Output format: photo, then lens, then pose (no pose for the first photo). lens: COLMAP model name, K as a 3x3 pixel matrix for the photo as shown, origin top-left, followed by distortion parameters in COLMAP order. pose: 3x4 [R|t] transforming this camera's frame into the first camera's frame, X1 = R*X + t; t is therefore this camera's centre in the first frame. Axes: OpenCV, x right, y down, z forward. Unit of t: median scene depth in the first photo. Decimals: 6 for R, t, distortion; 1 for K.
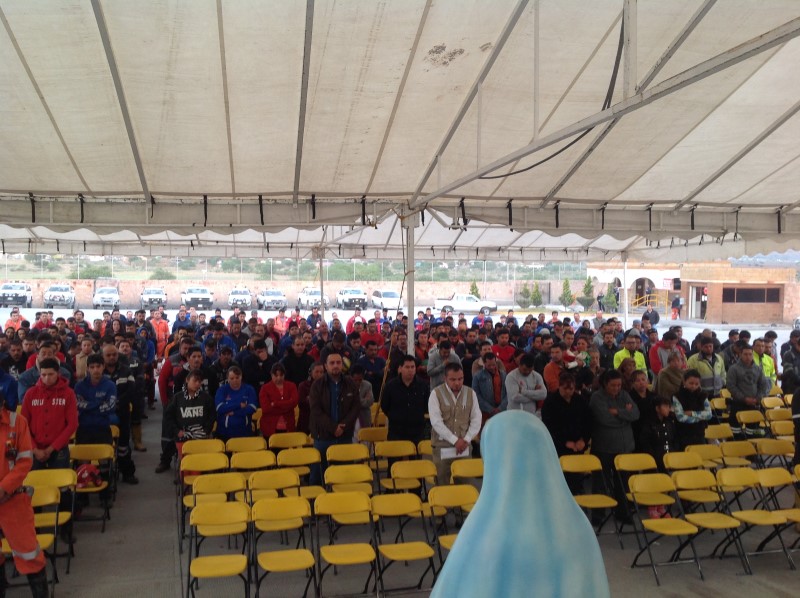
lens RADIAL K [[750.3, 0, 393.7], [0, 750.3, 300.5], [0, 0, 1]] dist [0.174757, -0.400222]
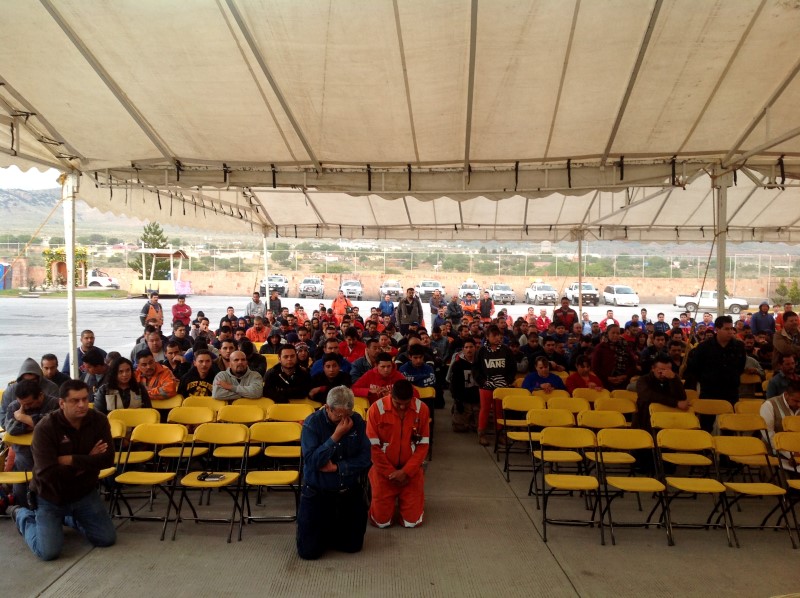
lens RADIAL K [[750.3, 0, 393.7], [0, 750.3, 300.5], [0, 0, 1]] dist [0.174757, -0.400222]
pose [[0.959820, 0.015580, -0.280184, -0.110748], [-0.015707, 0.999875, 0.001795, 0.055867], [0.280177, 0.002677, 0.959945, -0.068892]]
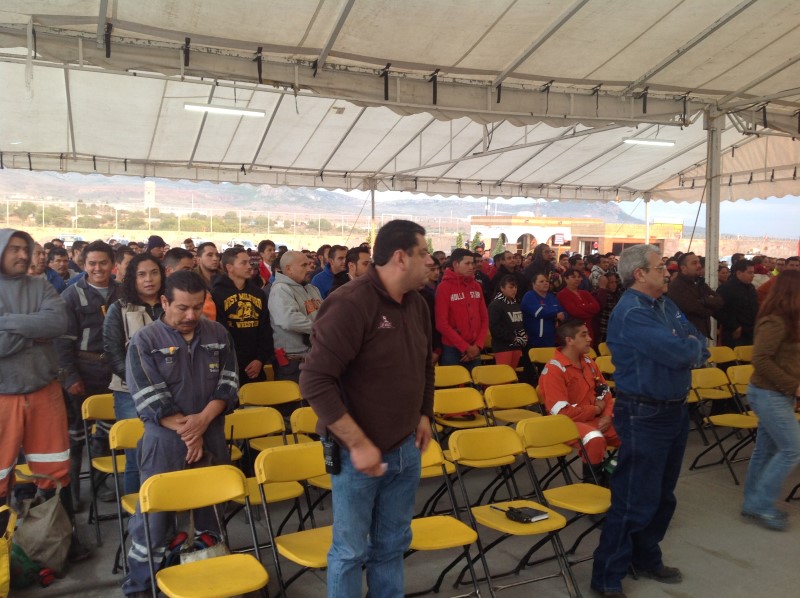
lens RADIAL K [[750.3, 0, 393.7], [0, 750.3, 300.5], [0, 0, 1]] dist [0.174757, -0.400222]
pose [[0.974740, -0.003313, 0.223318, -0.615847], [-0.008258, 0.998672, 0.050861, 0.075609], [-0.223190, -0.051421, 0.973418, 0.141772]]
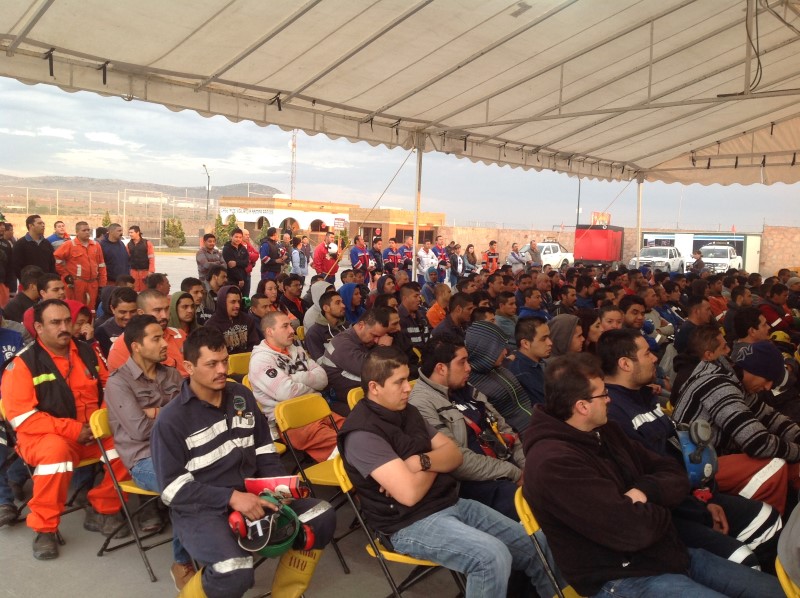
lens RADIAL K [[750.3, 0, 393.7], [0, 750.3, 300.5], [0, 0, 1]] dist [0.174757, -0.400222]
pose [[0.792920, -0.033411, 0.608409, -1.134292], [-0.009067, 0.997738, 0.066607, 0.071381], [-0.609258, -0.058330, 0.790824, 1.053865]]
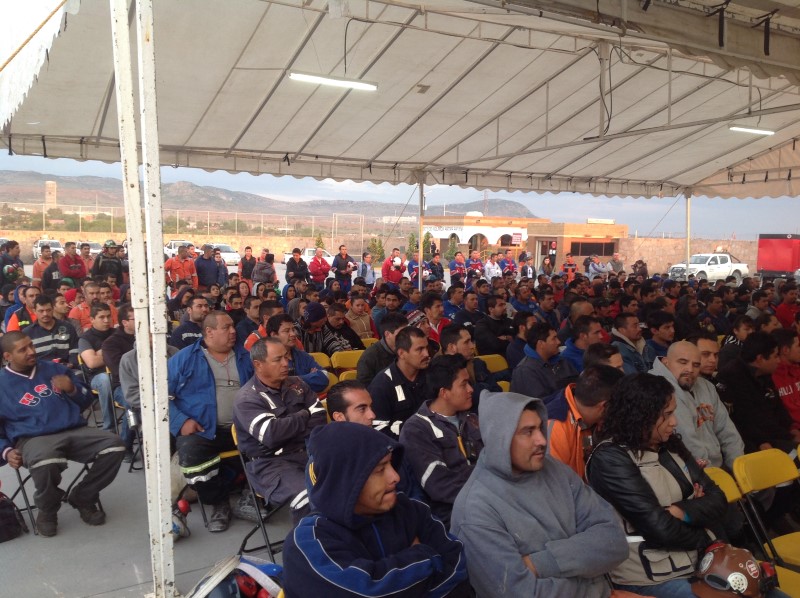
lens RADIAL K [[750.3, 0, 393.7], [0, 750.3, 300.5], [0, 0, 1]] dist [0.174757, -0.400222]
pose [[0.943566, -0.017242, 0.330736, -0.890757], [0.001058, 0.998796, 0.049050, 0.074640], [-0.331183, -0.045932, 0.942448, 0.446358]]
